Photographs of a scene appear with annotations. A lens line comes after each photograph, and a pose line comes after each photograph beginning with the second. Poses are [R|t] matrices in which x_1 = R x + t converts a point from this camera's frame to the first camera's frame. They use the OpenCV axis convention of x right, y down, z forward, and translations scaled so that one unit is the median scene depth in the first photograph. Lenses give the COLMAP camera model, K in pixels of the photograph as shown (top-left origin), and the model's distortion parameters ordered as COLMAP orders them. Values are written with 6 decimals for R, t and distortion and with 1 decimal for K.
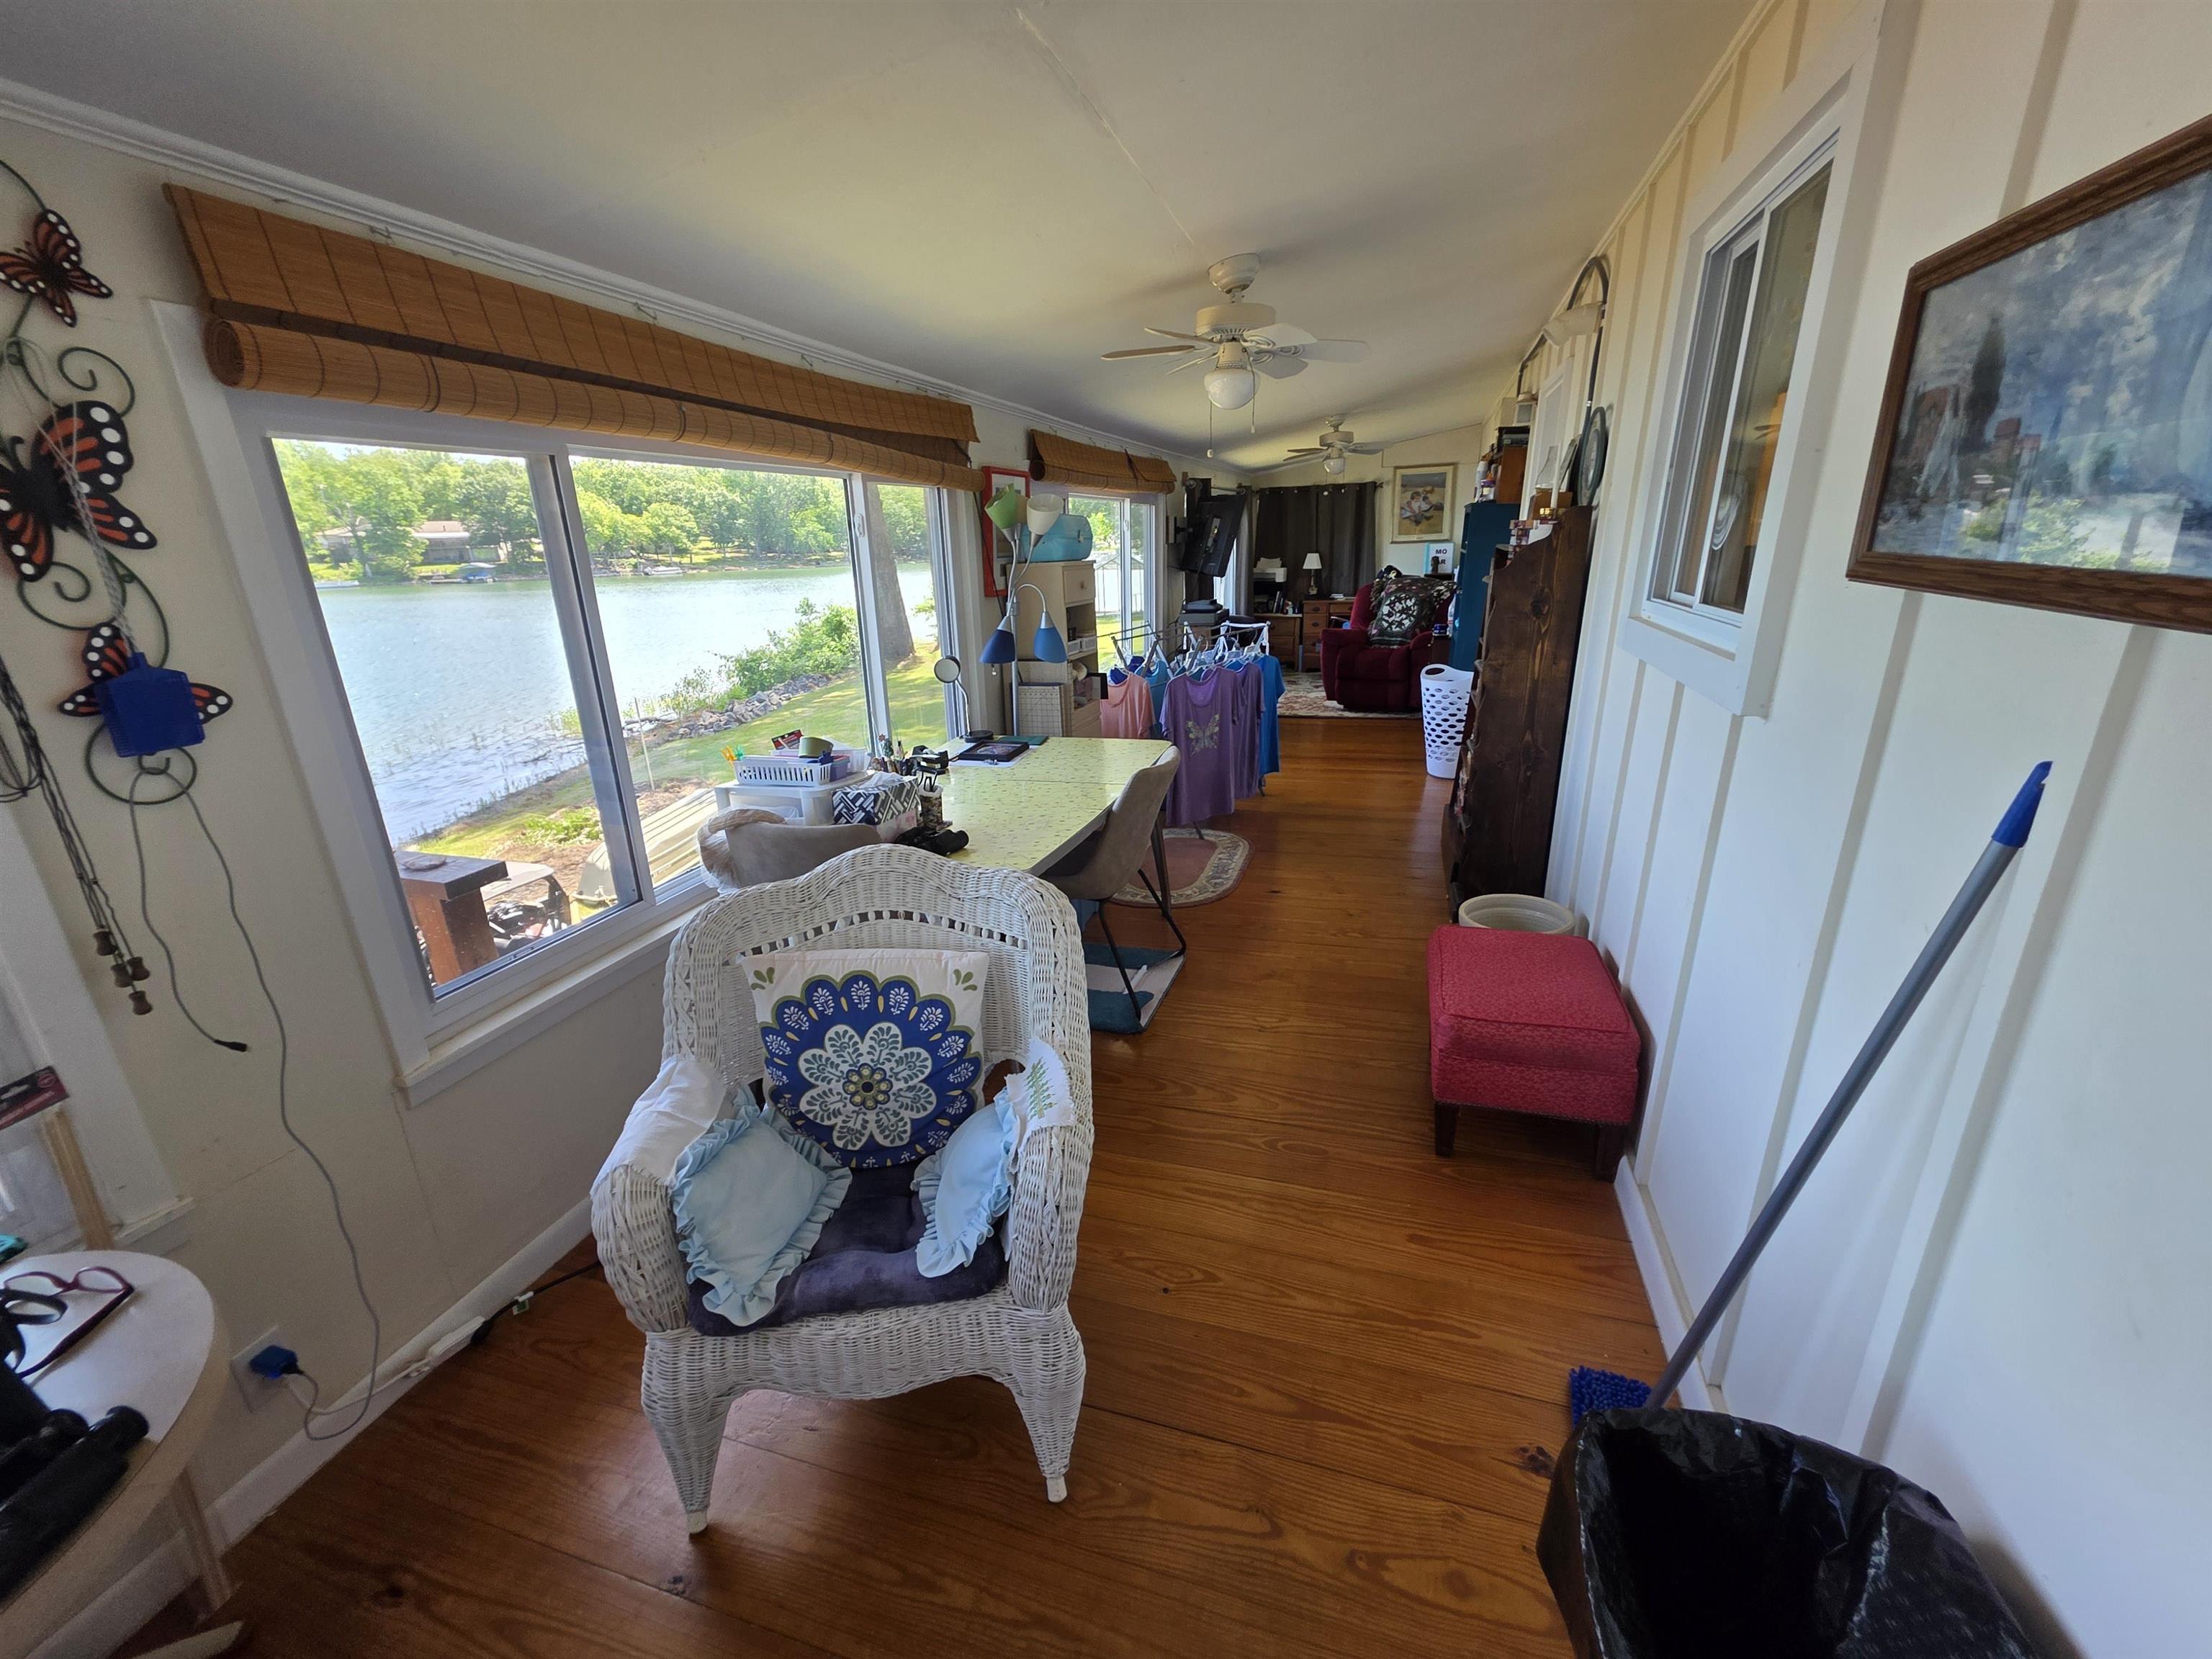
lens RADIAL K [[888.9, 0, 1115.1], [0, 888.9, 836.0], [0, 0, 1]] dist [0.003024, -0.001205]
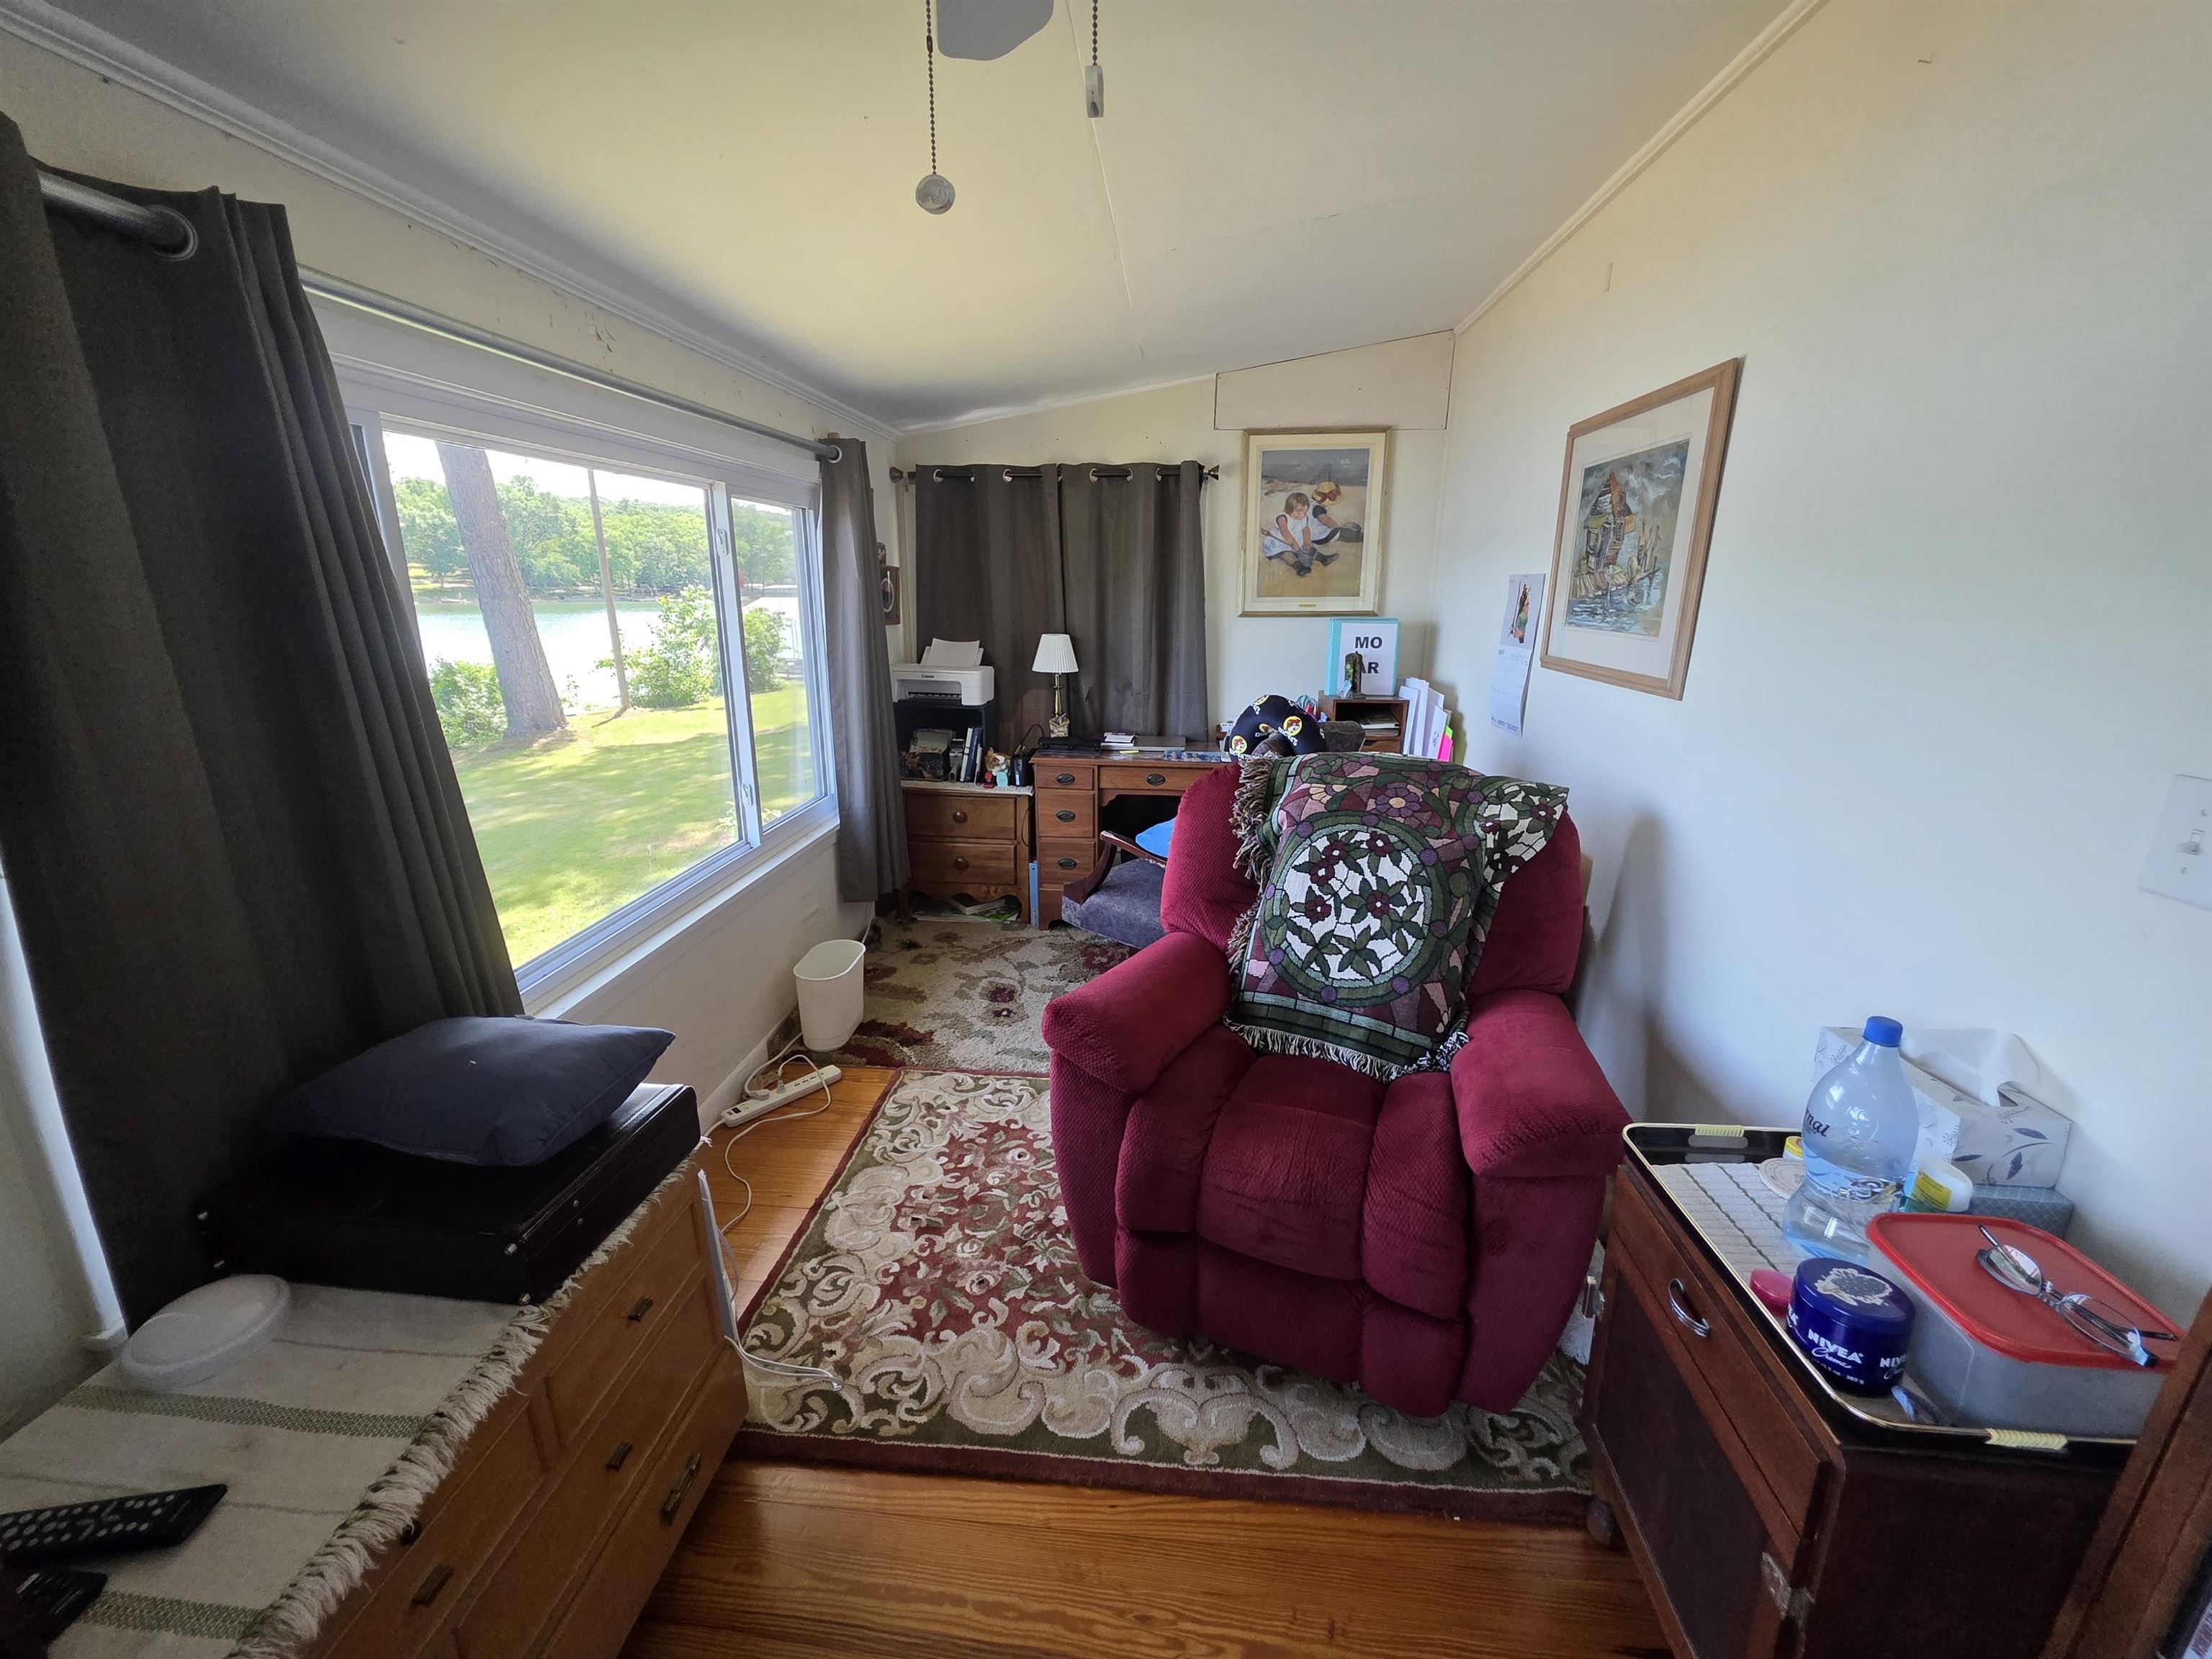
lens RADIAL K [[888.9, 0, 1110.0], [0, 888.9, 836.1], [0, 0, 1]] dist [0.003024, -0.001205]
pose [[0.975542, -0.024654, 0.218426, 0.158956], [0.035479, 0.998322, -0.045776, -0.210768], [-0.216931, 0.052406, 0.974779, 0.617716]]
